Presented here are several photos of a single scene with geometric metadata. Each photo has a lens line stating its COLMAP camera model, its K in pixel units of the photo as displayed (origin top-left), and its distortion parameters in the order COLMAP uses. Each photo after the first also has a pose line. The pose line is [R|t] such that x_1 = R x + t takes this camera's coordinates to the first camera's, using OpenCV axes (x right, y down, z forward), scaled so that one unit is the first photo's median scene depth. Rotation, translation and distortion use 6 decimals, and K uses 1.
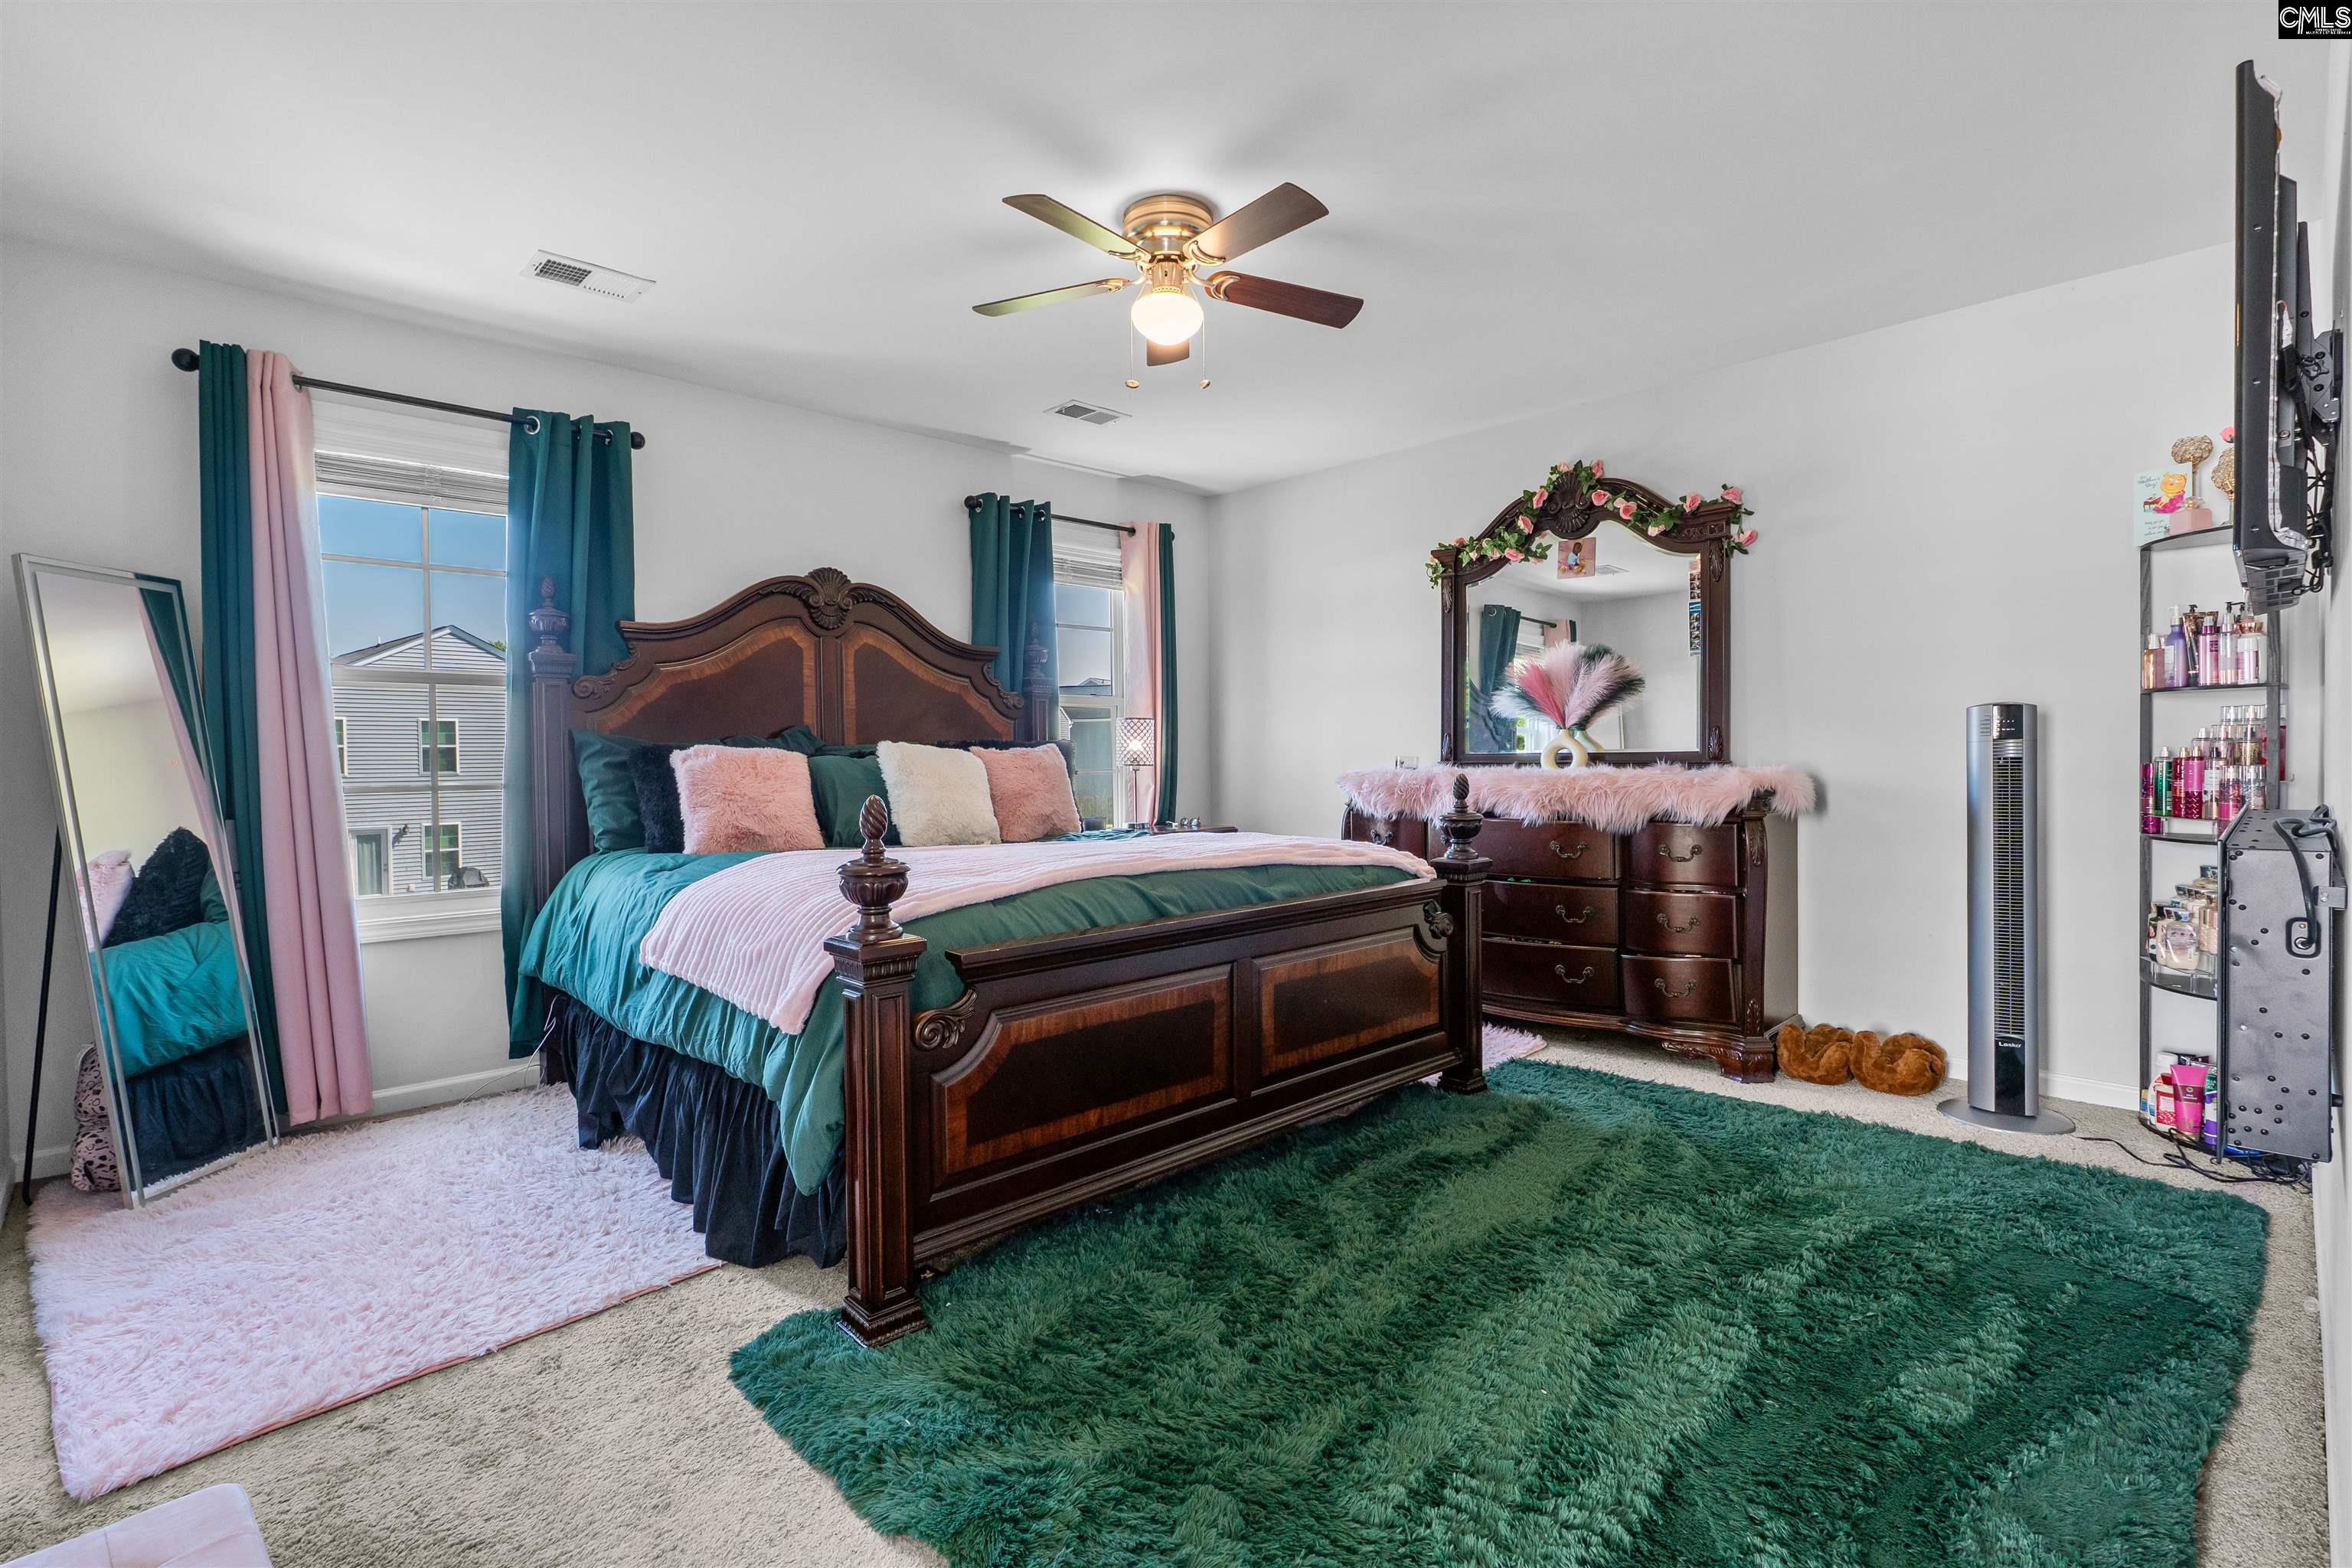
lens RADIAL K [[1081.4, 0, 1180.8], [0, 1081.4, 784.5], [0, 0, 1]] dist [-0.010535, 0.001165]
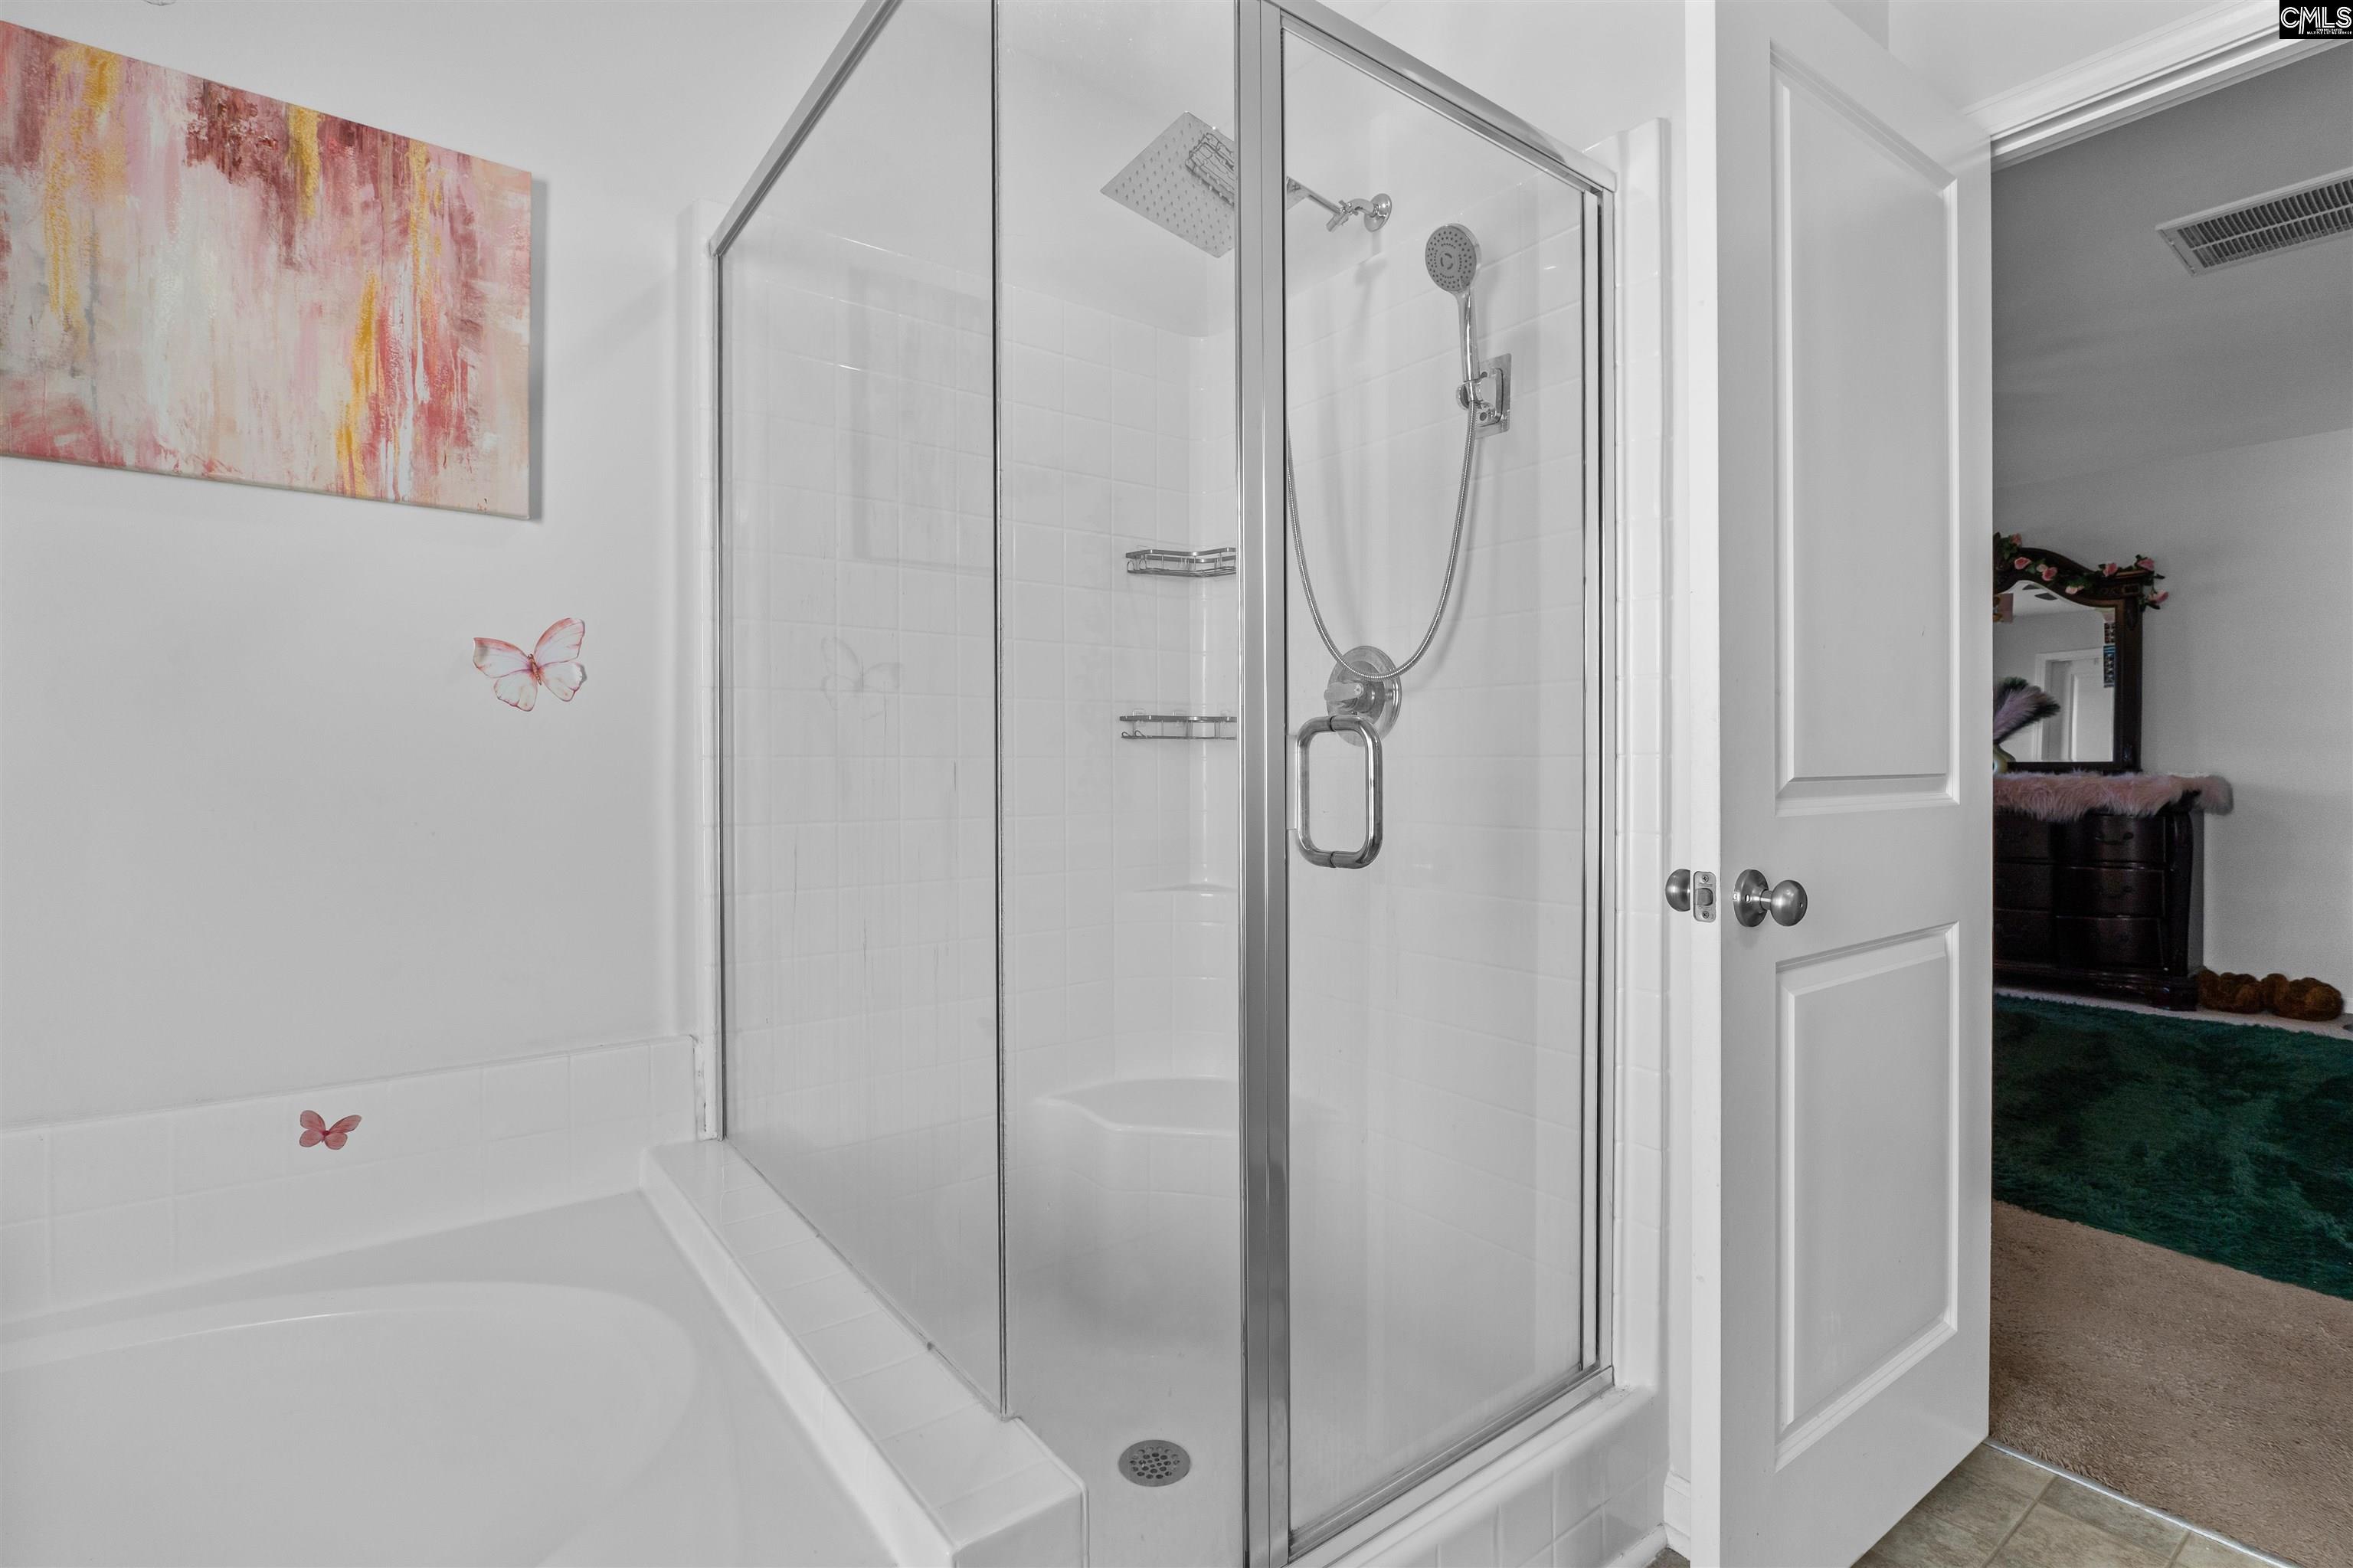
lens RADIAL K [[1081.9, 0, 1175.5], [0, 1081.9, 780.0], [0, 0, 1]] dist [-0.010535, 0.001165]
pose [[0.991888, 0.012505, -0.126501, -0.507331], [-0.013742, 0.999866, -0.008909, 0.020054], [0.126372, 0.010575, 0.991926, -0.449182]]
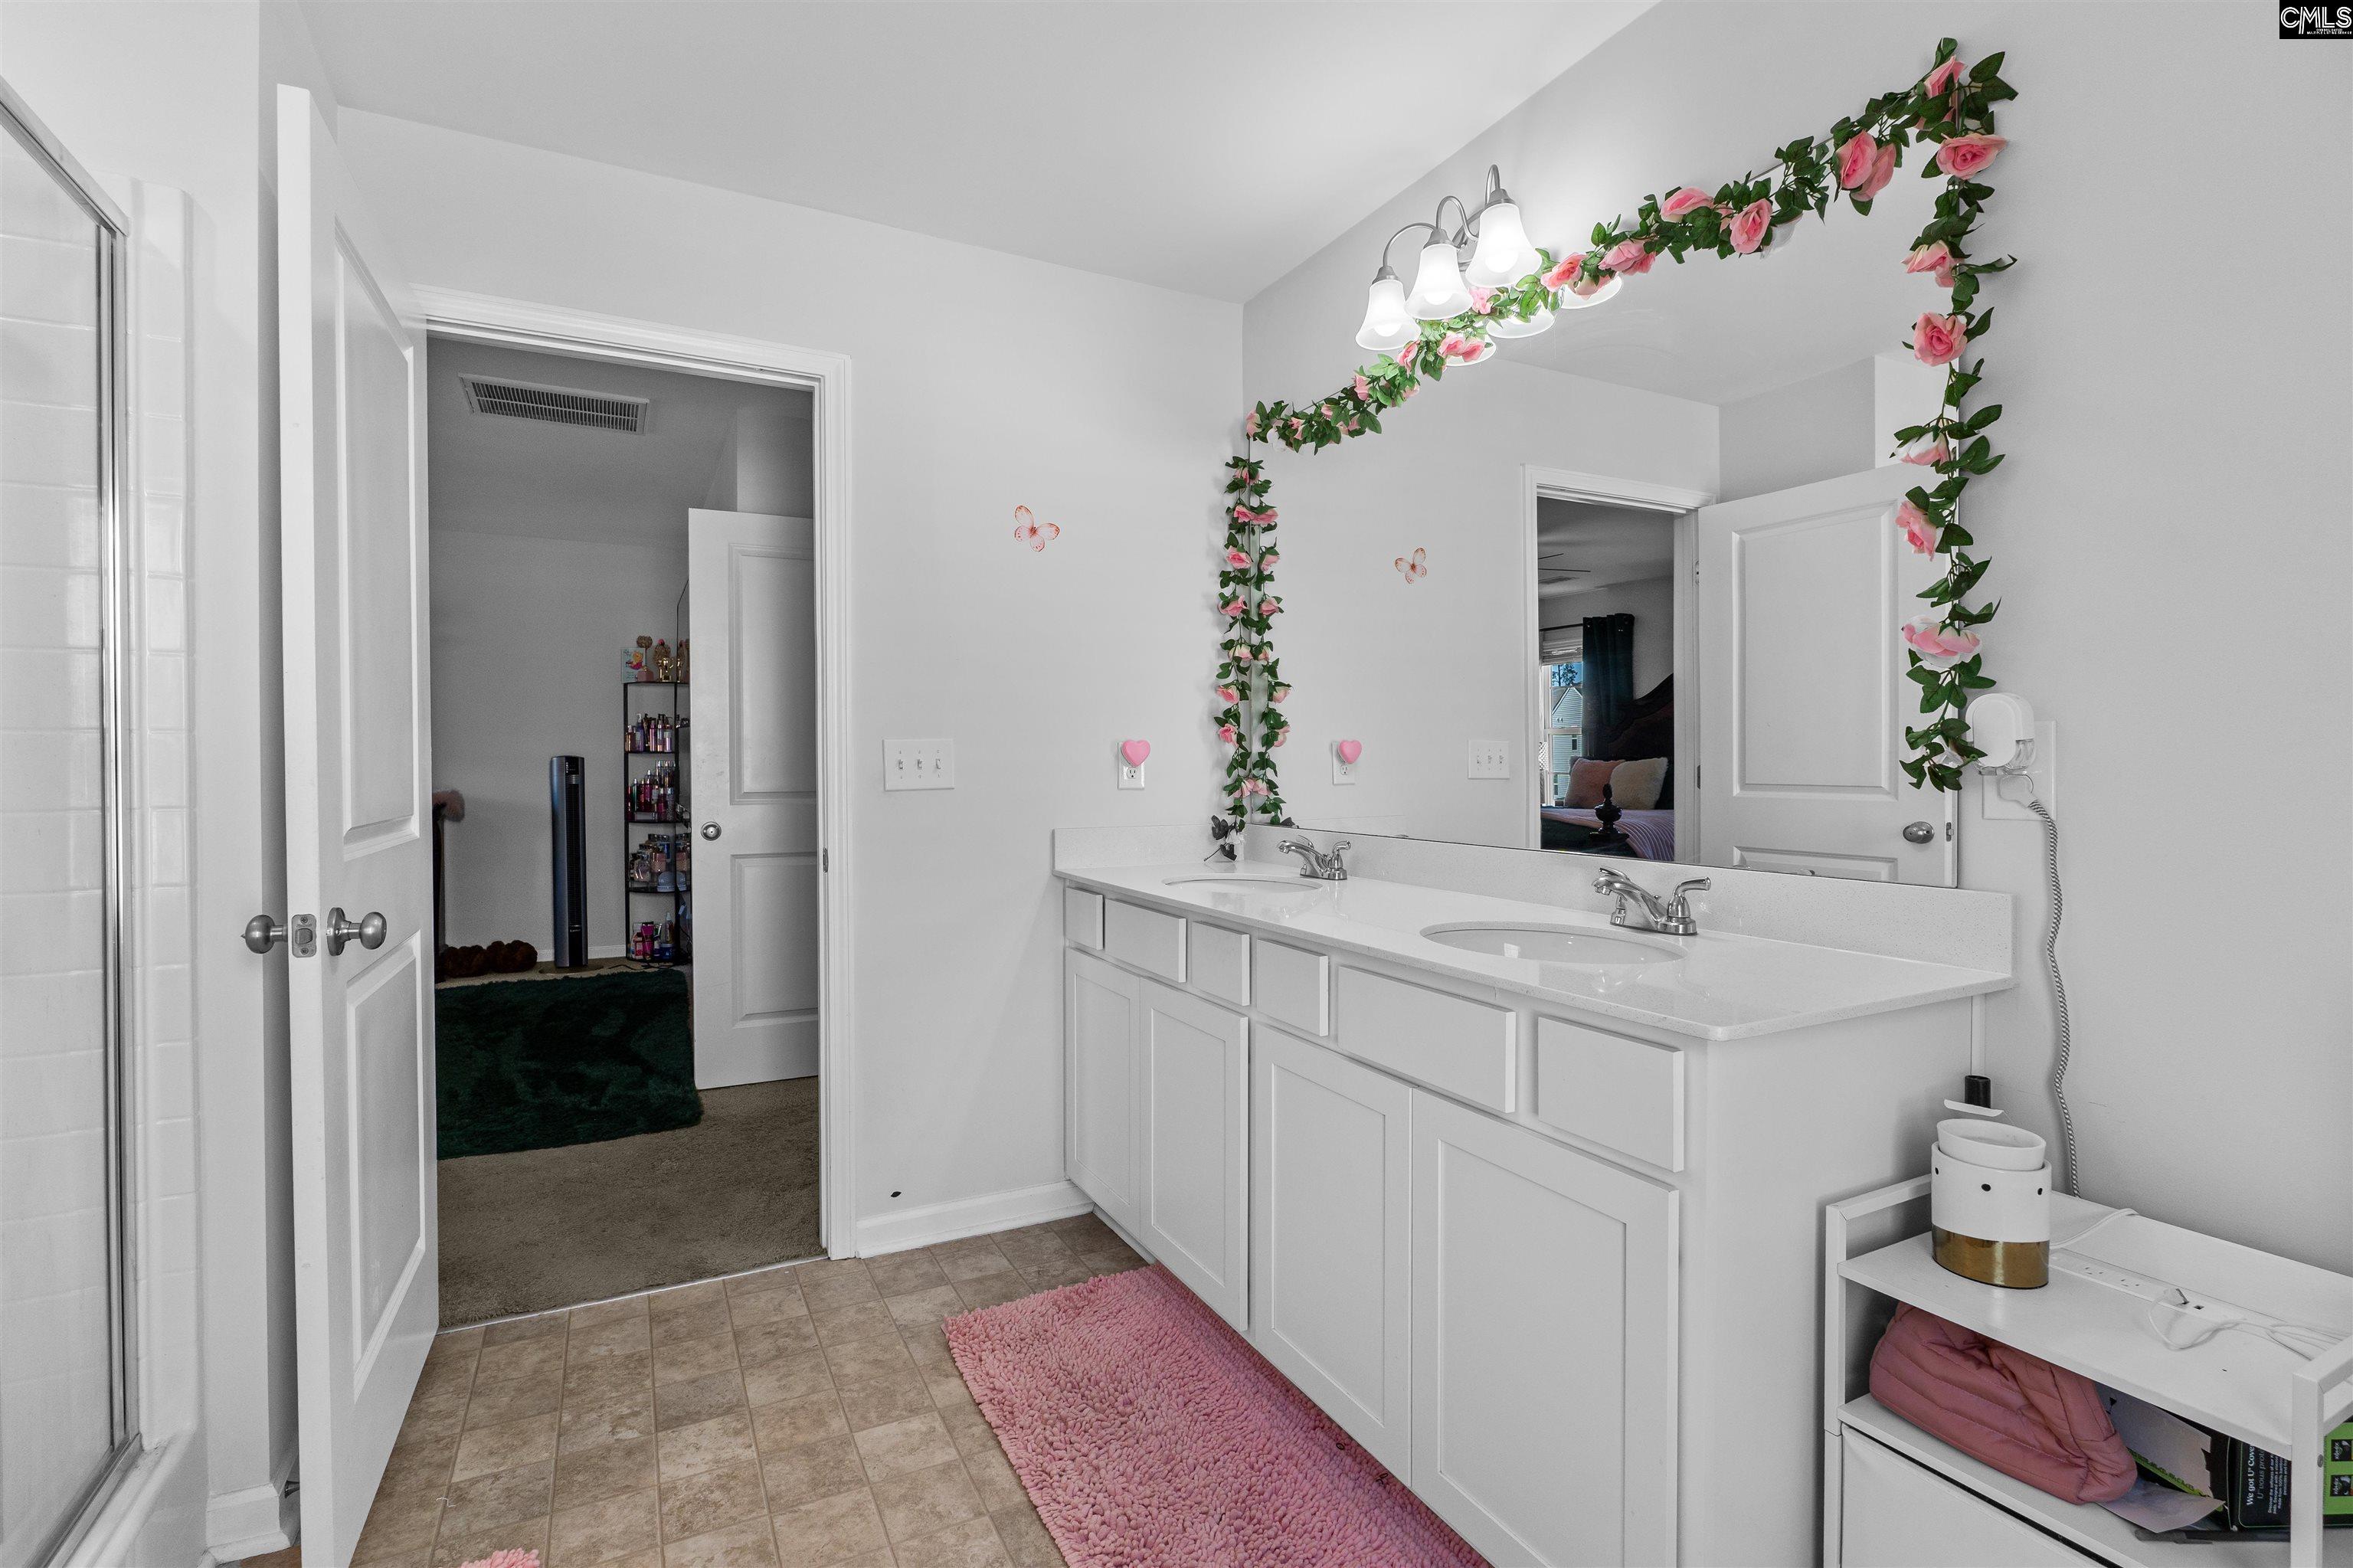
lens RADIAL K [[1081.9, 0, 1155.0], [0, 1081.9, 770.7], [0, 0, 1]] dist [-0.010535, 0.001165]
pose [[0.299521, 0.010103, 0.954036, -0.662399], [0.020009, 0.999657, -0.016868, 0.004451], [-0.953880, 0.024142, 0.299216, -0.506327]]
